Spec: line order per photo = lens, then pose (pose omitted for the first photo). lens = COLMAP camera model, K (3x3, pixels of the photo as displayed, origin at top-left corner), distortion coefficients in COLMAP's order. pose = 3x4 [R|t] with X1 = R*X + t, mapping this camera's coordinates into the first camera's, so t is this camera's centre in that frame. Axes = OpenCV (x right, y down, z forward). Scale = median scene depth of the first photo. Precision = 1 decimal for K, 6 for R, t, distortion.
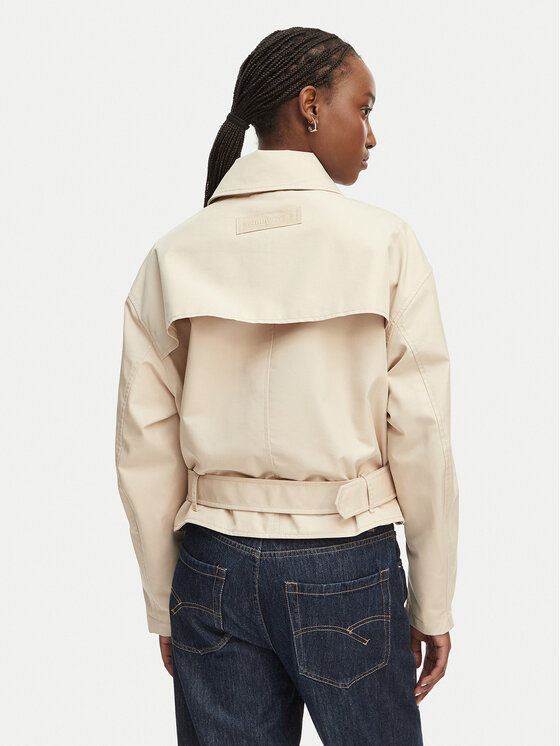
lens RADIAL K [[881.2, 0, 279.5], [0, 881.2, 373.0], [0, 0, 1]] dist [0.005216, 0.000000]
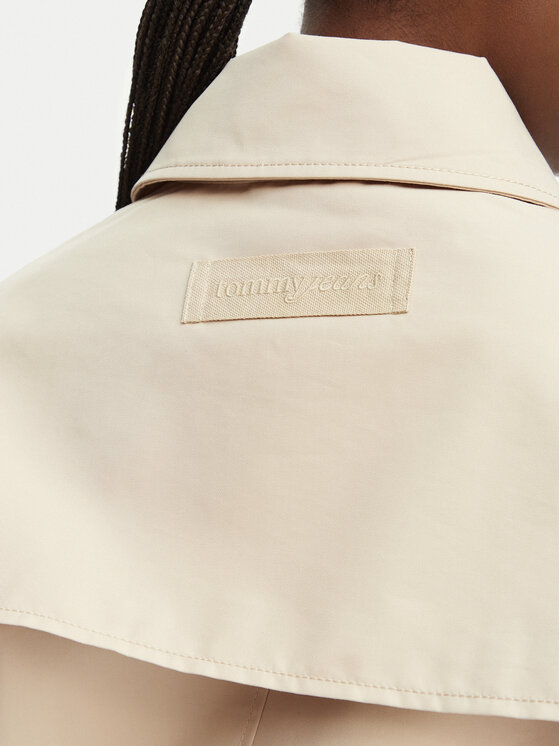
lens RADIAL K [[1505.7, 0, 280.2], [0, 1505.7, 372.9], [0, 0, 1]] dist [-0.080307, 0.000000]
pose [[0.983266, 0.106322, -0.147931, 0.054978], [-0.112321, 0.993131, -0.032784, -0.128580], [0.143429, 0.048851, 0.988454, 0.528881]]
